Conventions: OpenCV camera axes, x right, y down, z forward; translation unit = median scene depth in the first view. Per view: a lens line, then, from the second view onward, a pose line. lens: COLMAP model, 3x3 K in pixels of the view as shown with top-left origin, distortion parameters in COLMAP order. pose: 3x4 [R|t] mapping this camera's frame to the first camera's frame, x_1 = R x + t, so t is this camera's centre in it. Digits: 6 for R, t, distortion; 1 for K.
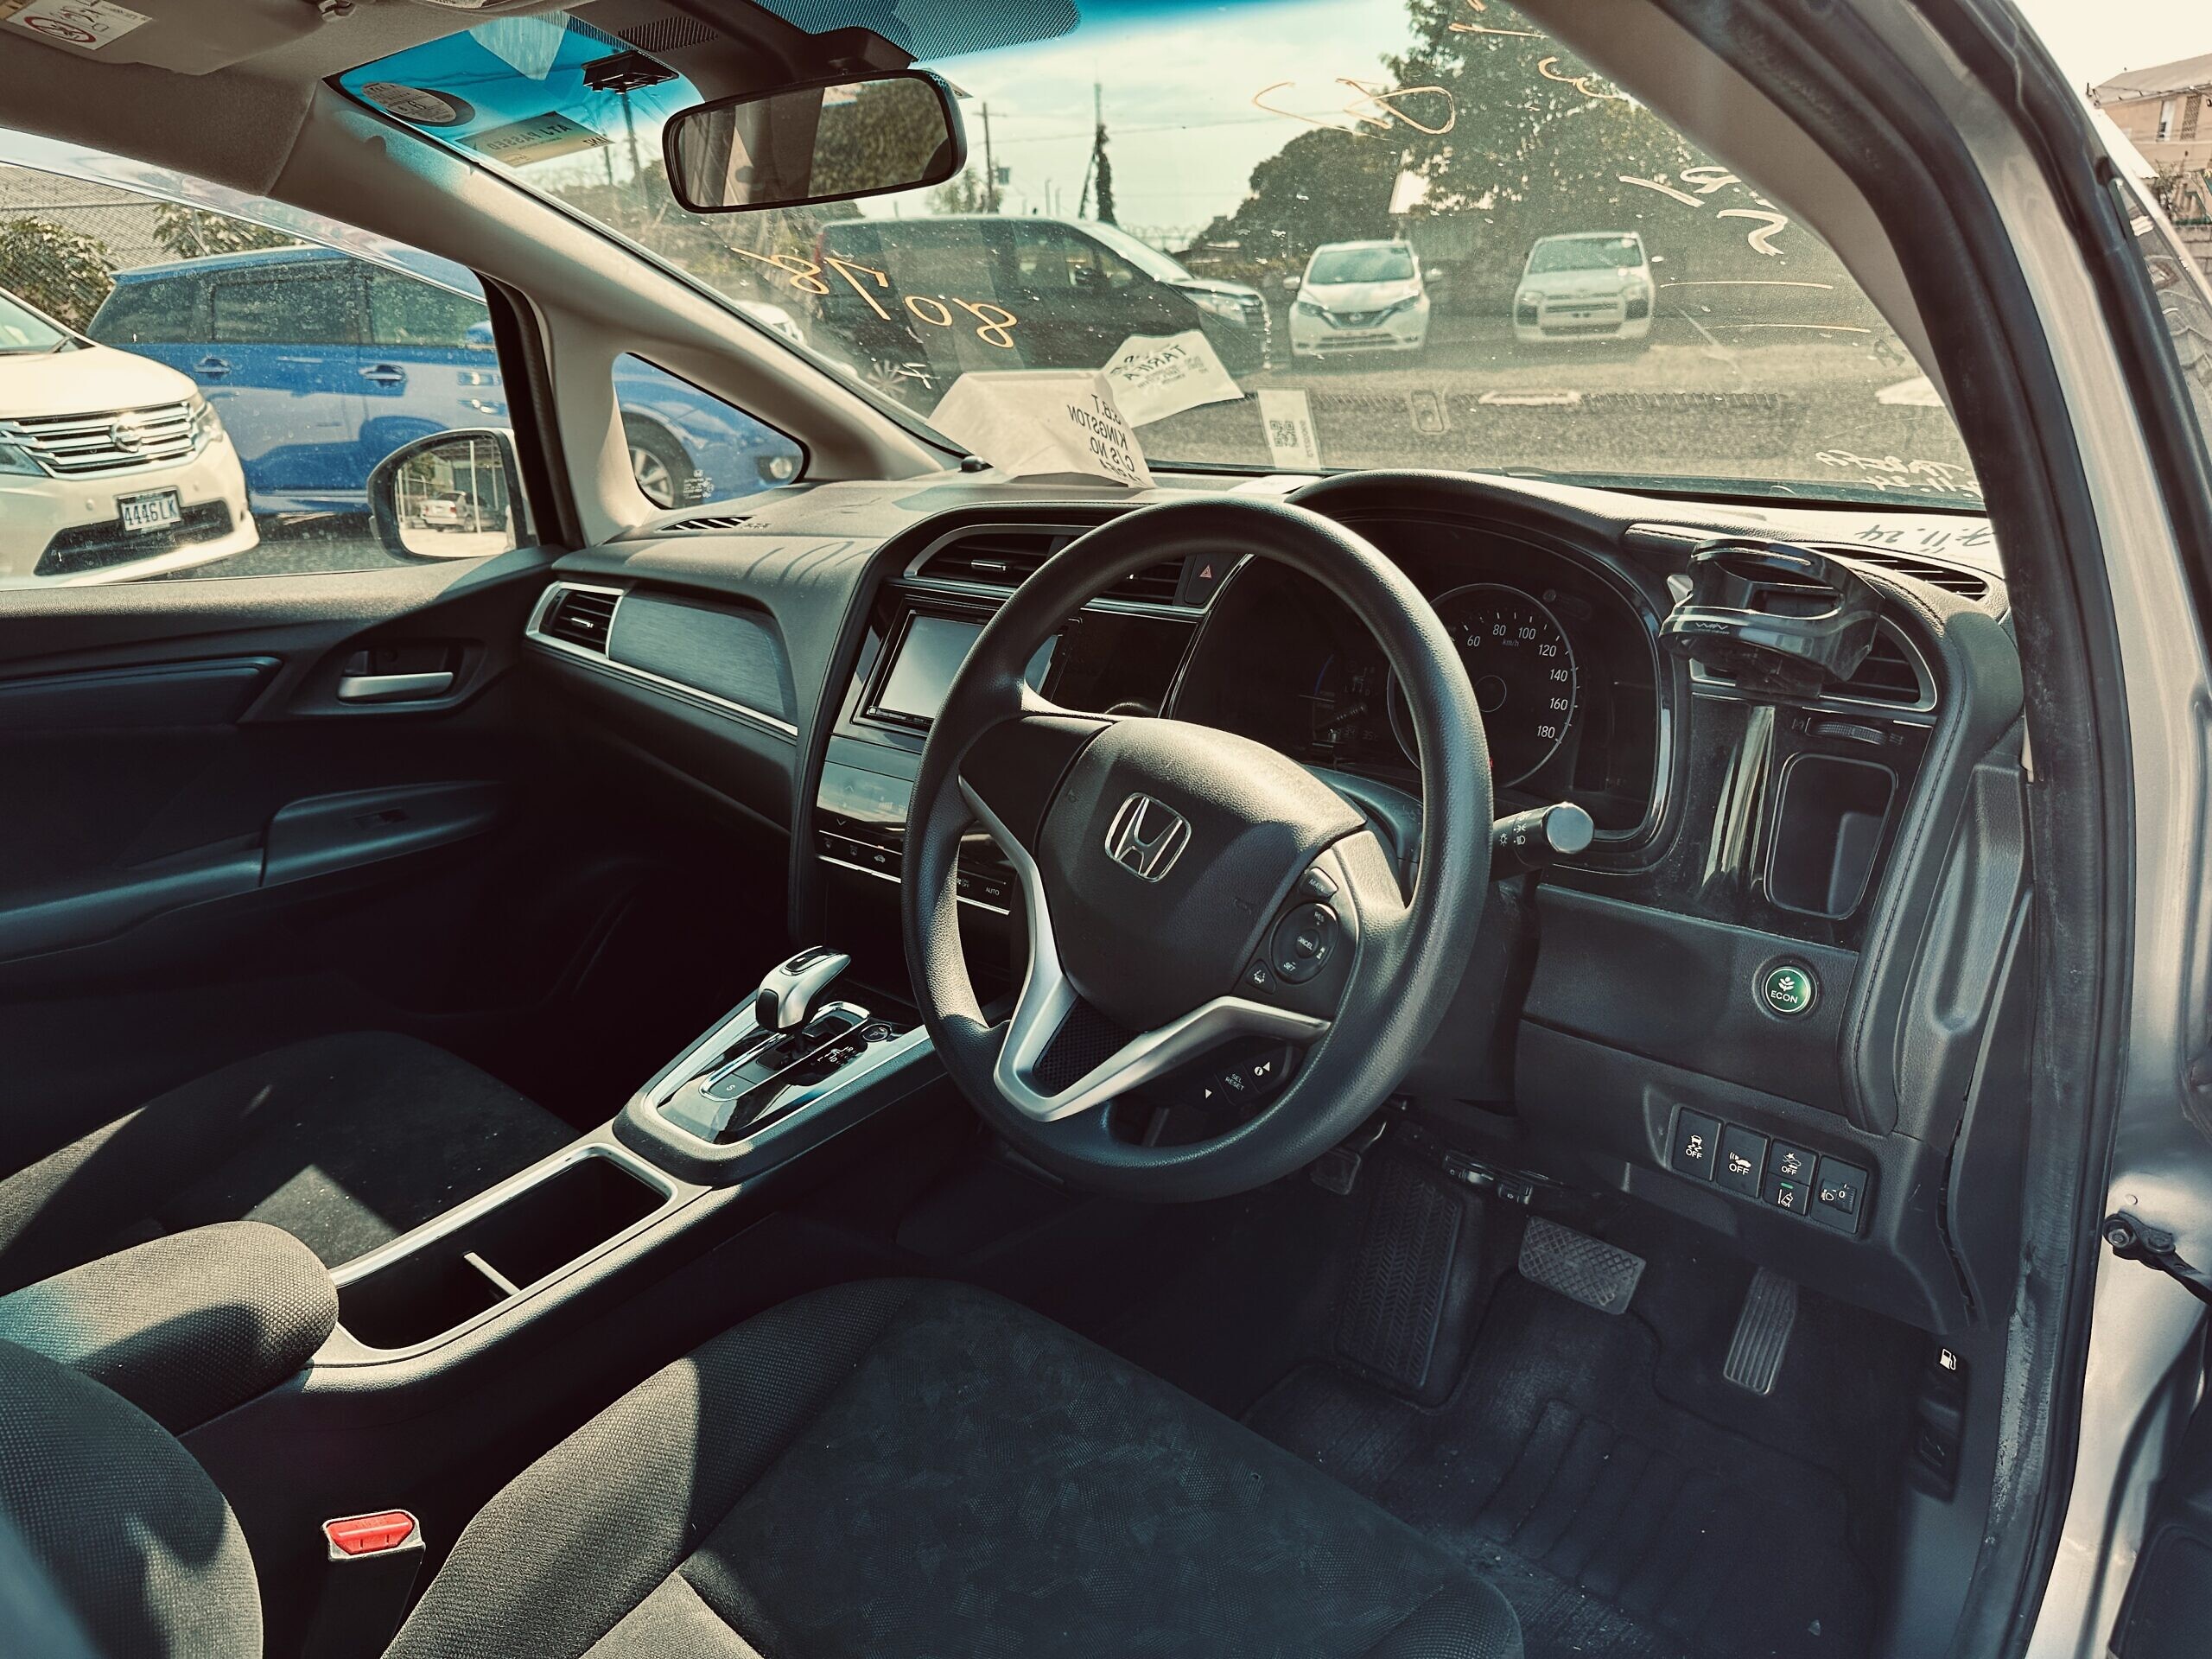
lens RADIAL K [[1630.2, 0, 1106.8], [0, 1630.2, 840.2], [0, 0, 1]] dist [0.035390, -0.059273]
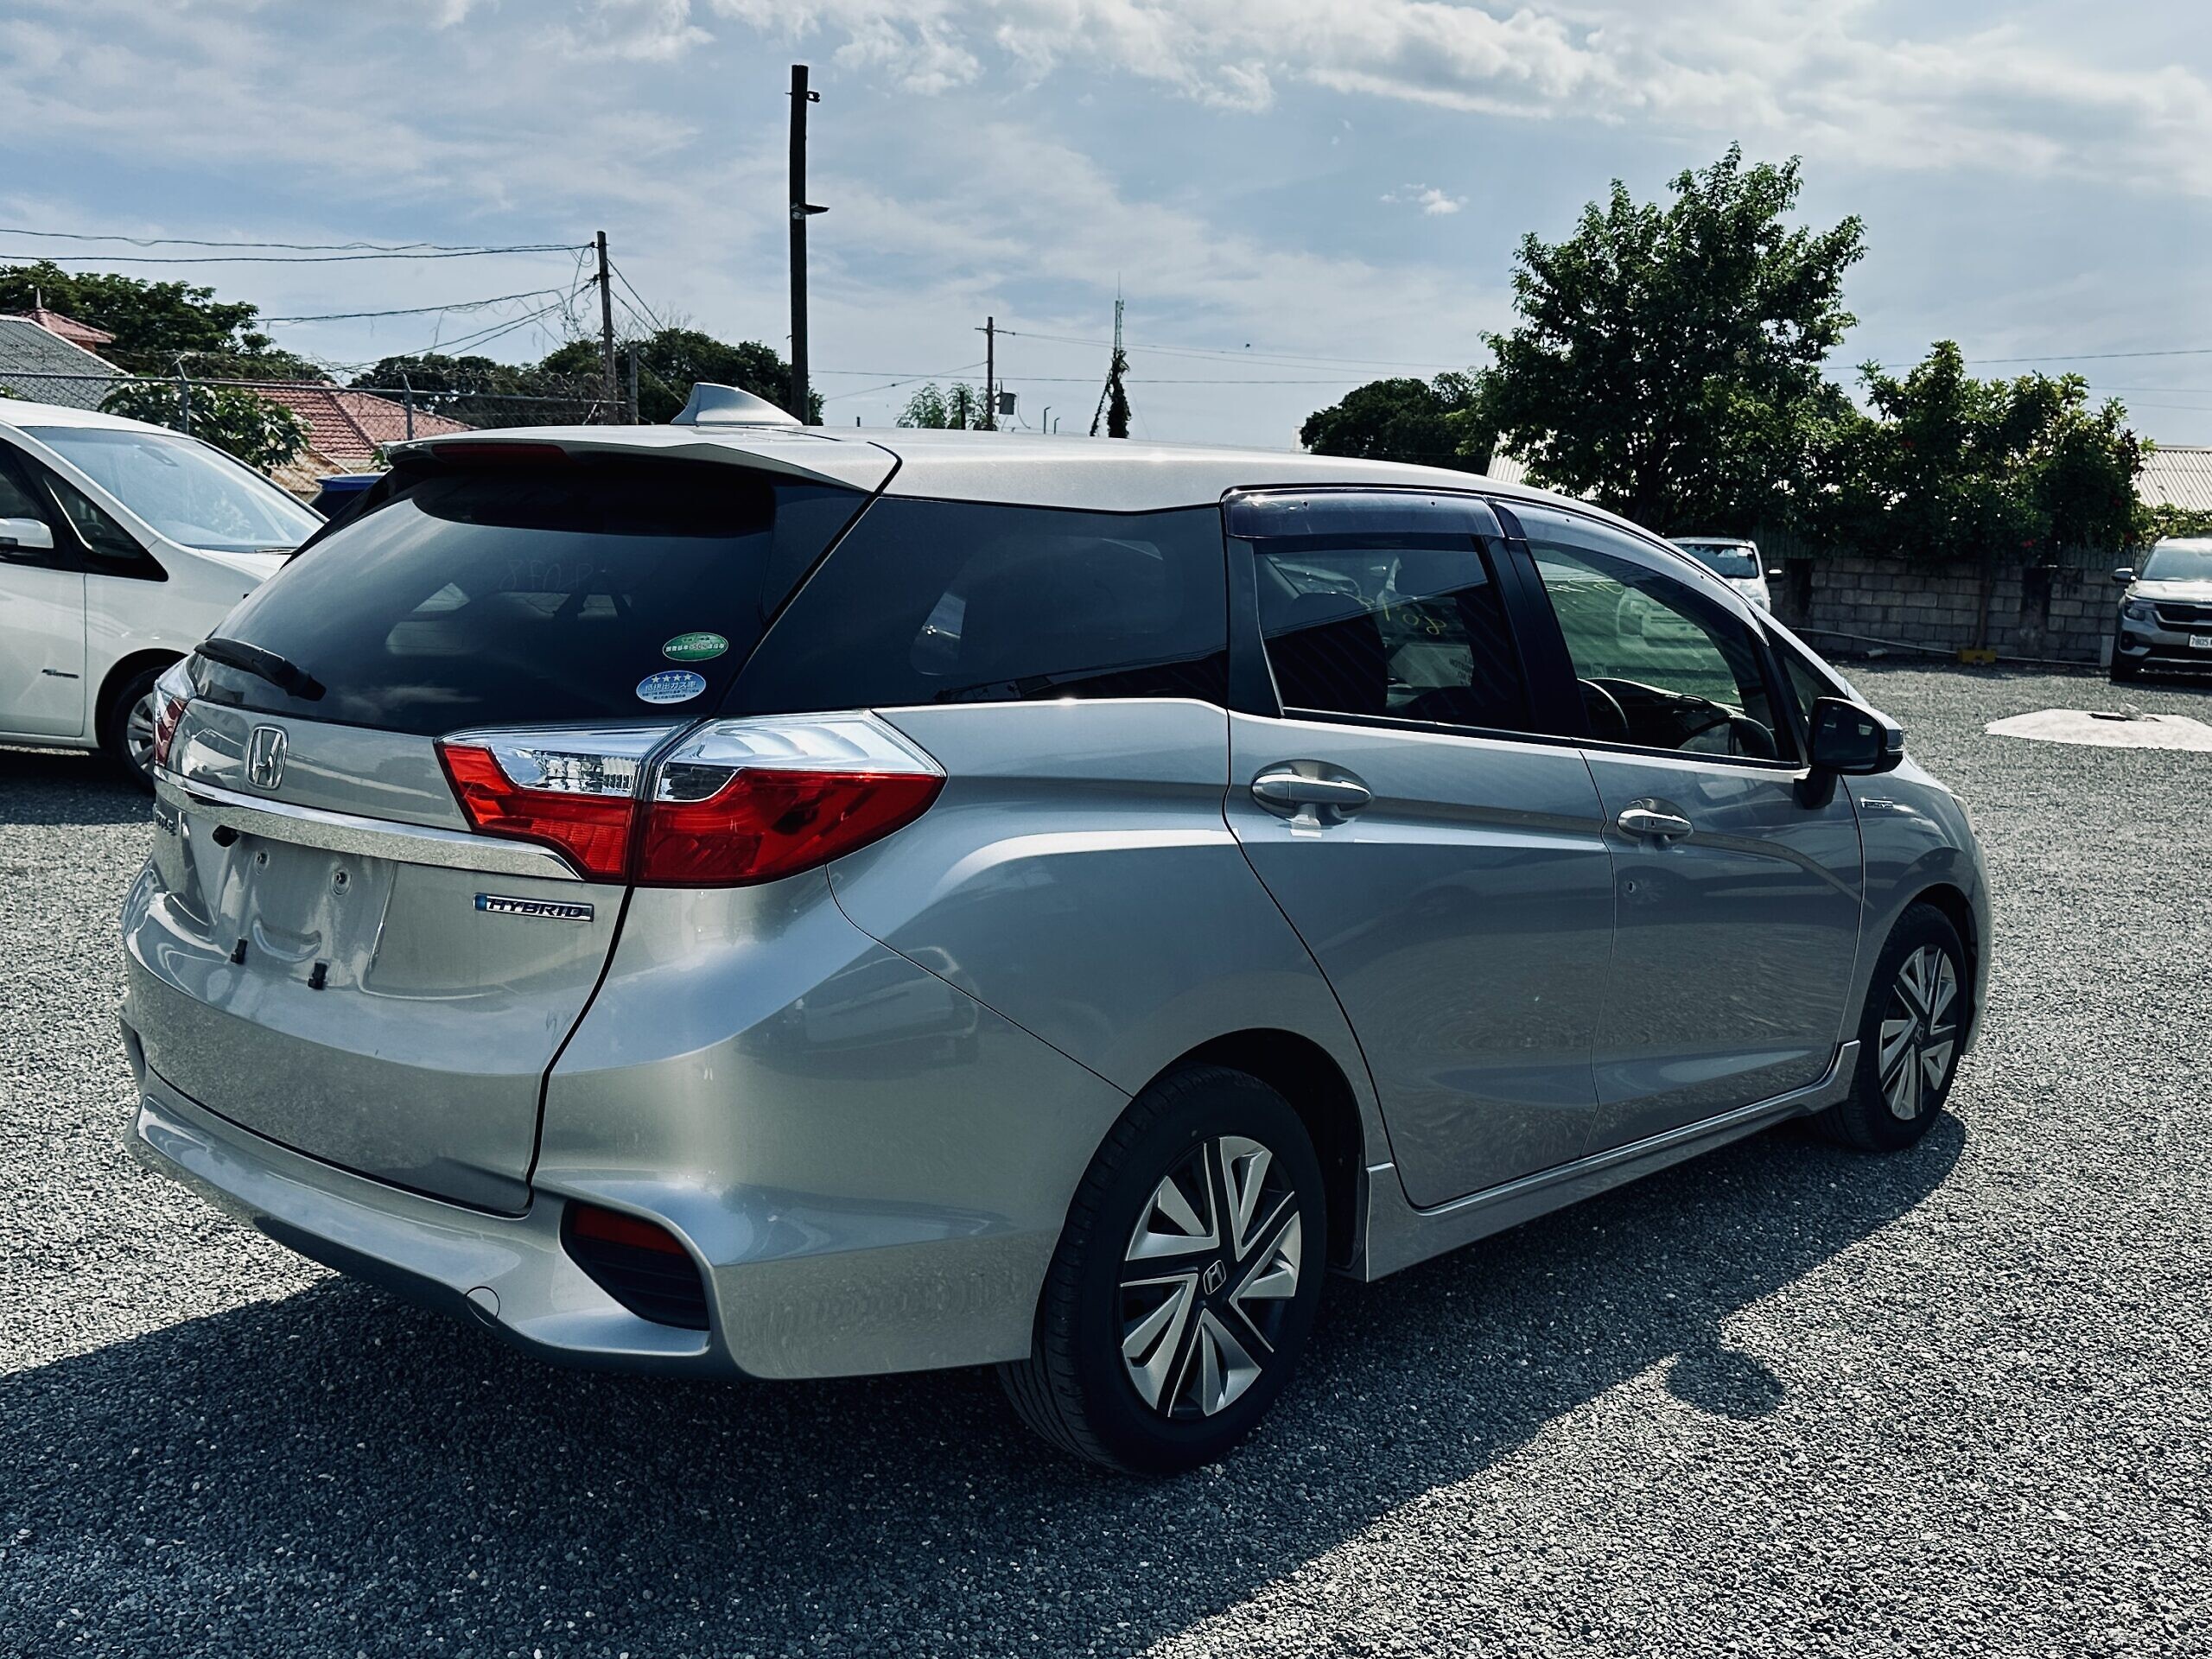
lens RADIAL K [[1630.2, 0, 1106.8], [0, 1630.2, 840.2], [0, 0, 1]] dist [0.035390, -0.059273]
pose [[0.994470, 0.089295, -0.055277, 0.032496], [-0.096754, 0.983698, -0.151580, -0.037078], [0.040841, 0.156090, 0.986898, 0.123636]]
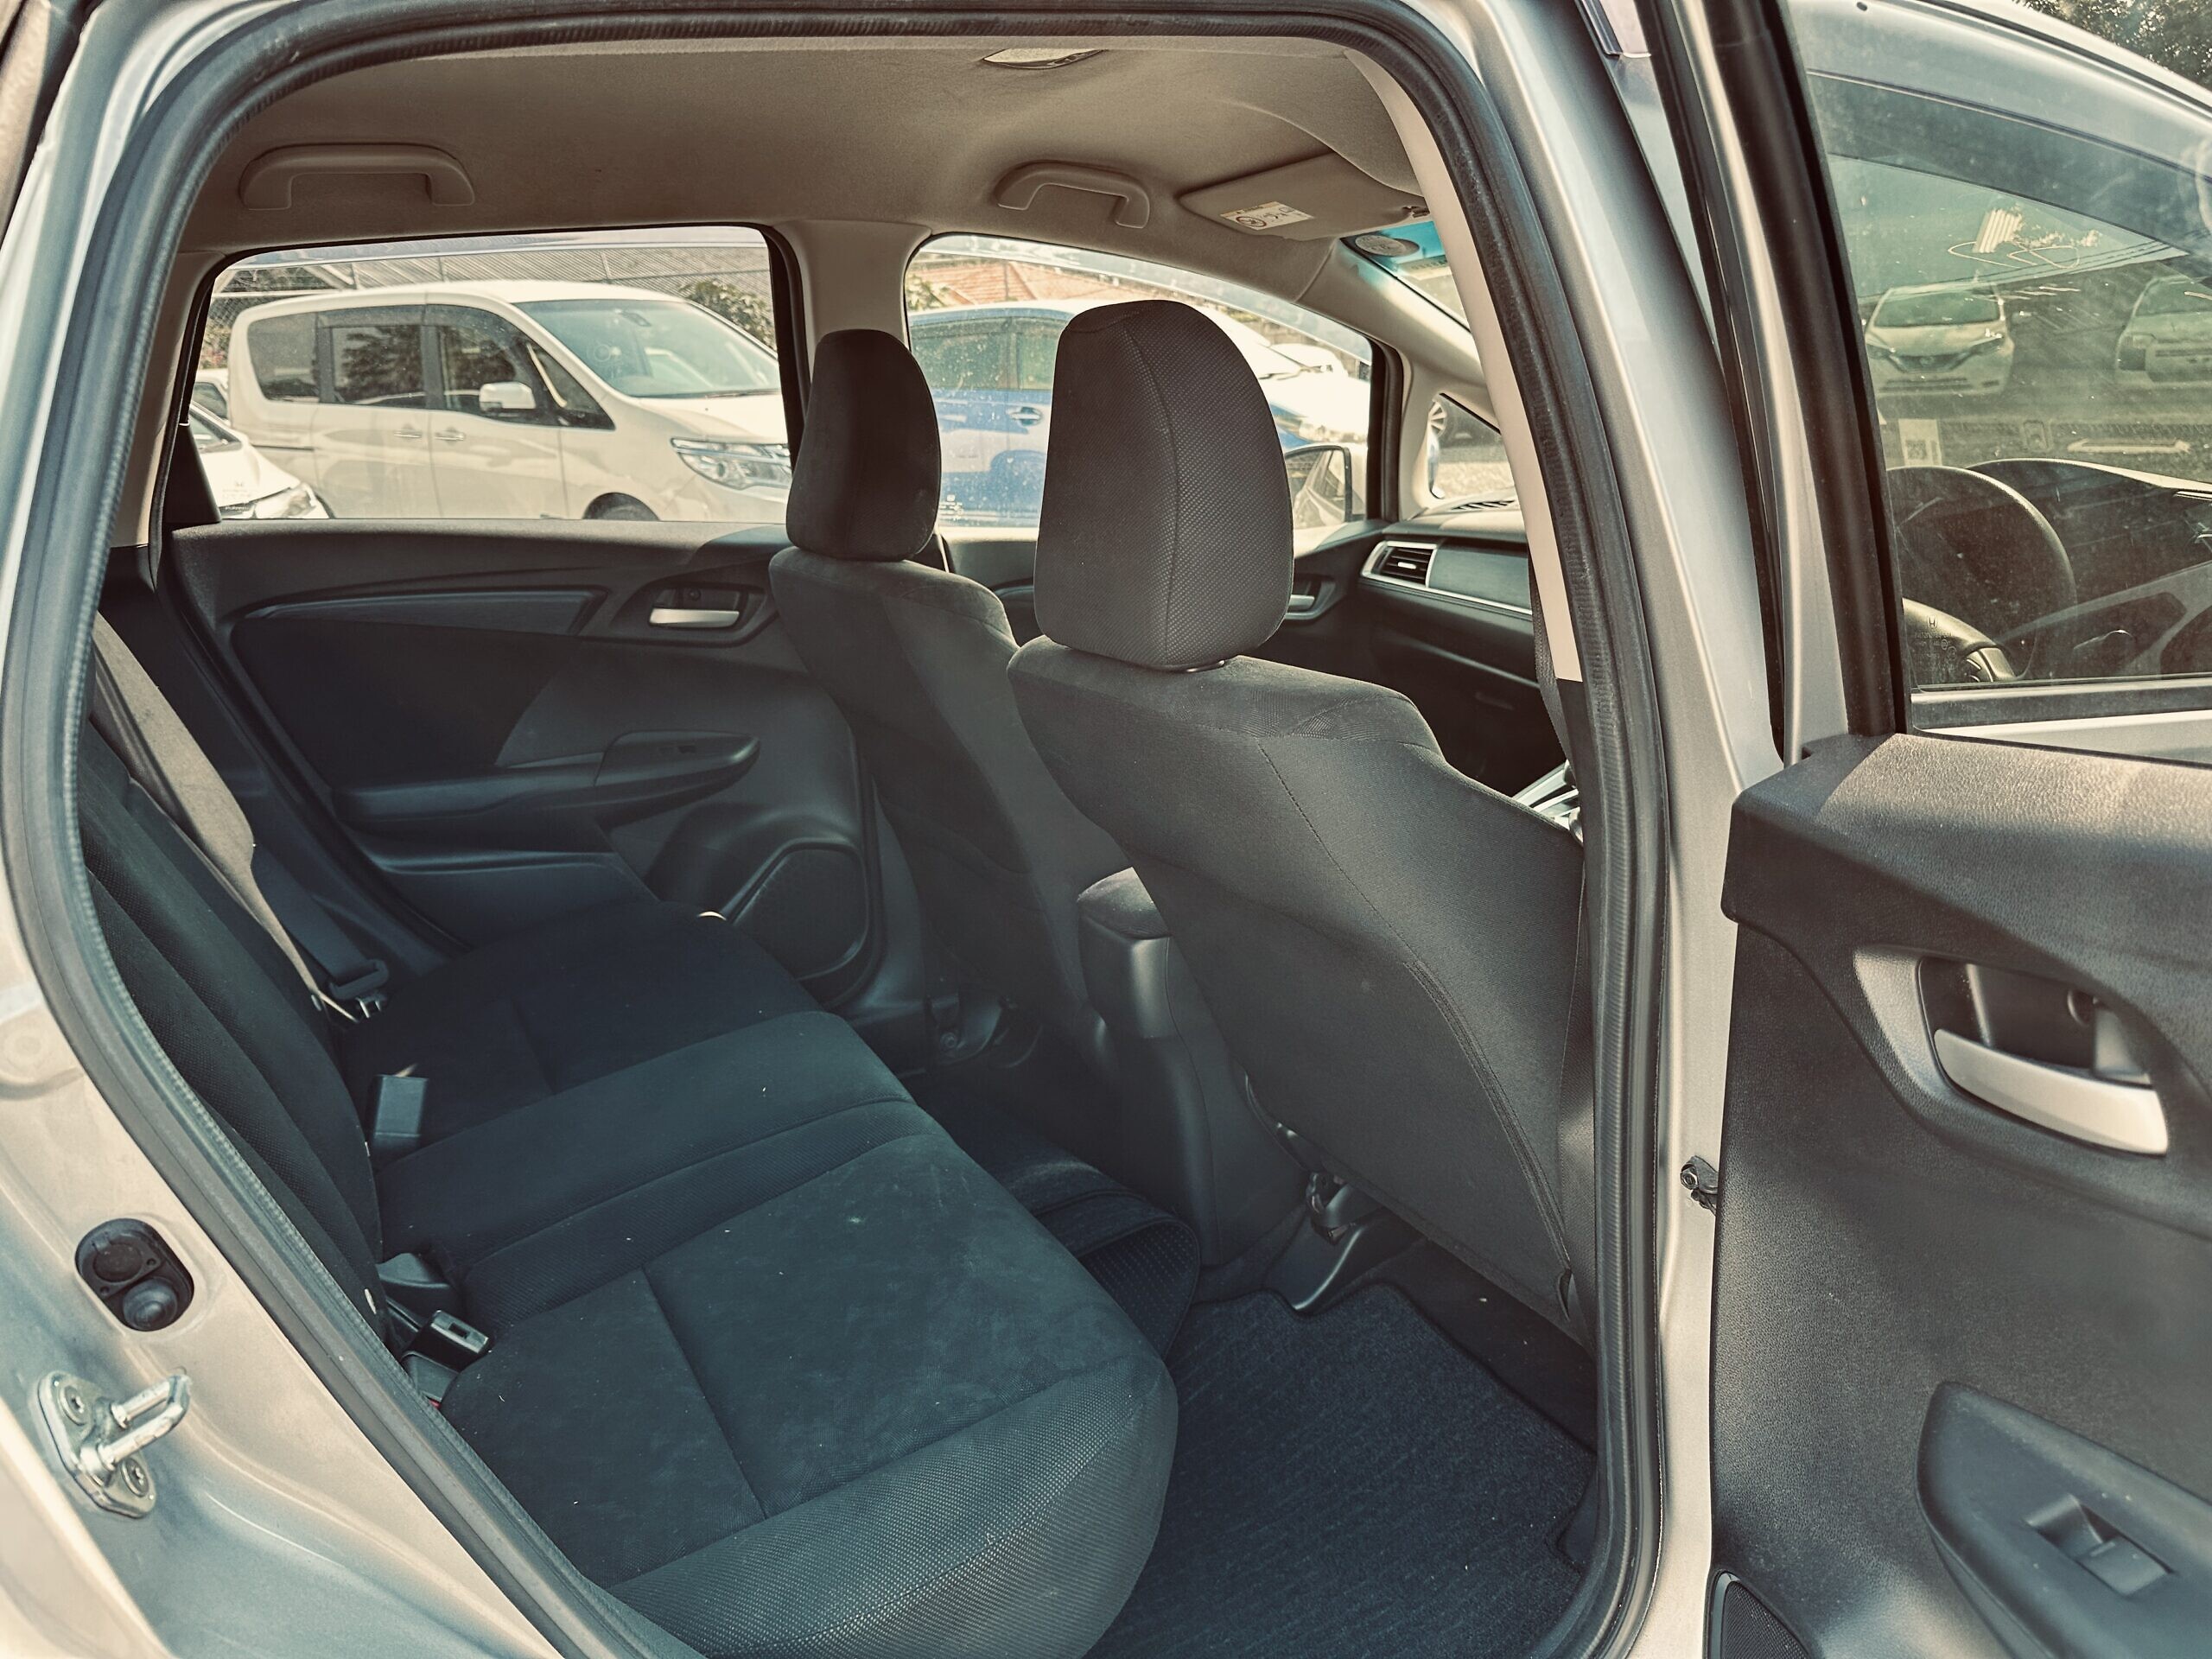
lens RADIAL K [[1630.2, 0, 1106.8], [0, 1630.2, 840.2], [0, 0, 1]] dist [0.035390, -0.059273]
pose [[0.955260, 0.079711, -0.284823, -0.030812], [-0.086886, 0.996138, -0.012624, 0.038701], [0.282716, 0.036807, 0.958497, -0.125229]]
